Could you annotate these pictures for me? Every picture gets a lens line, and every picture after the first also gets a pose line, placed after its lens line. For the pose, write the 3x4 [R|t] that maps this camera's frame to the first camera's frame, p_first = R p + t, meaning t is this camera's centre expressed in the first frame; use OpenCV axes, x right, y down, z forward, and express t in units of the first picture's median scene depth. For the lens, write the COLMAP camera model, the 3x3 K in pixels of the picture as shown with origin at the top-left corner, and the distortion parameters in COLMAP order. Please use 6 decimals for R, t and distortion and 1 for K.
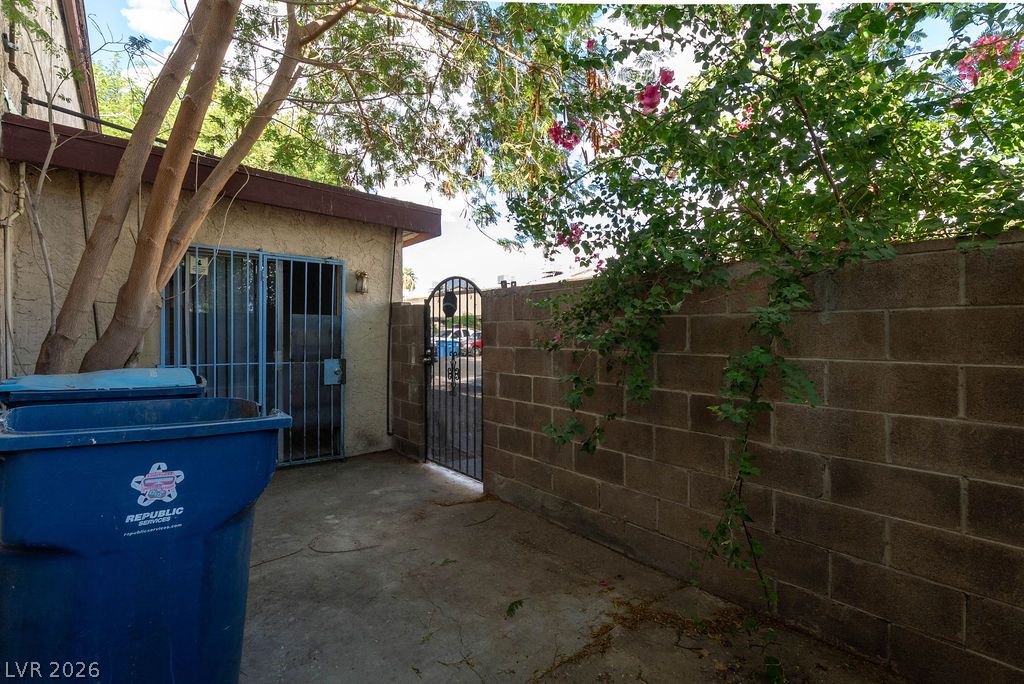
lens RADIAL K [[454.5, 0, 509.4], [0, 454.5, 342.4], [0, 0, 1]] dist [-0.000004, -0.000480]
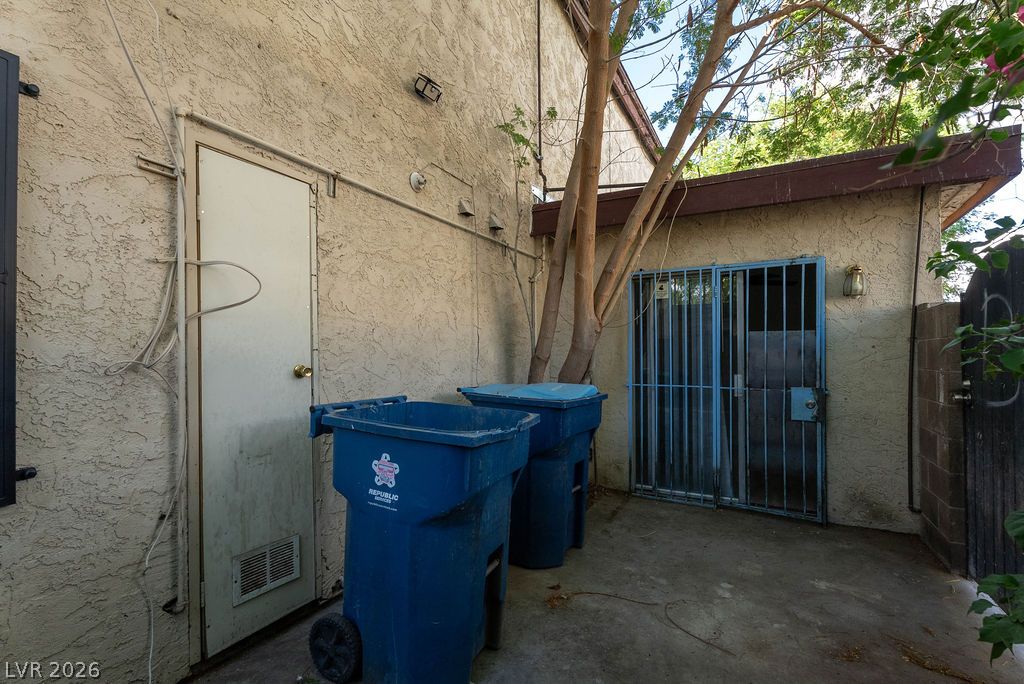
lens RADIAL K [[454.5, 0, 509.4], [0, 454.5, 342.4], [0, 0, 1]] dist [-0.000004, -0.000480]
pose [[0.351496, -0.036282, -0.935486, 0.269688], [-0.014857, 0.998907, -0.044324, 0.002485], [0.936071, 0.029478, 0.350573, 0.426298]]
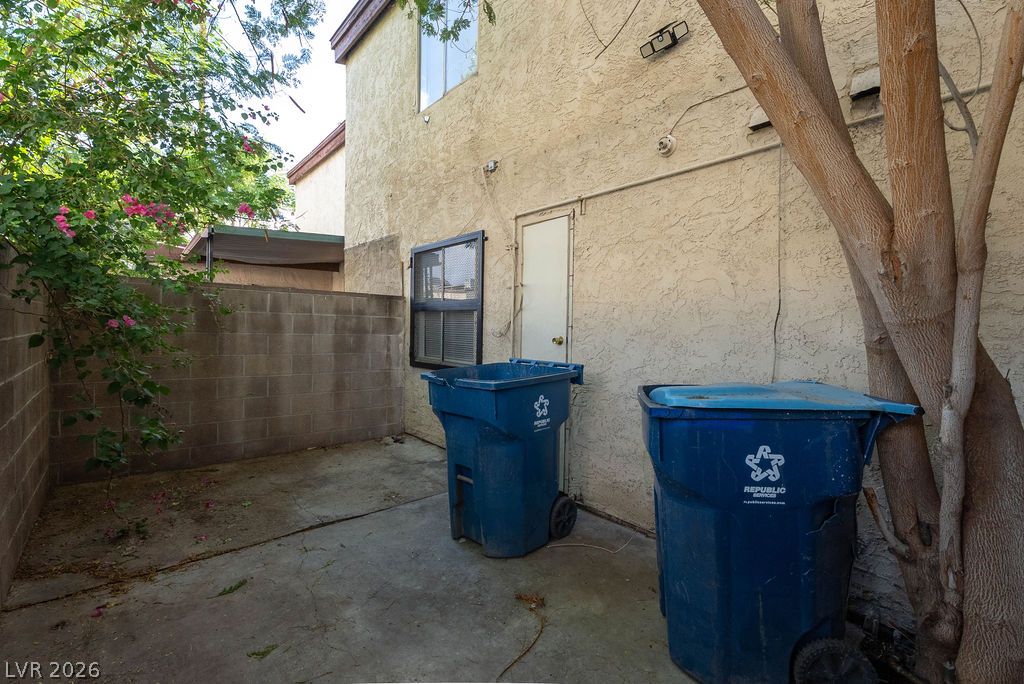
lens RADIAL K [[450.6, 0, 510.7], [0, 450.6, 330.7], [0, 0, 1]] dist [0.000498, -0.000243]
pose [[-0.999627, -0.024715, -0.011640, -0.473318], [-0.025008, 0.999354, 0.025819, -0.031958], [0.010995, 0.026100, -0.999599, 1.614741]]
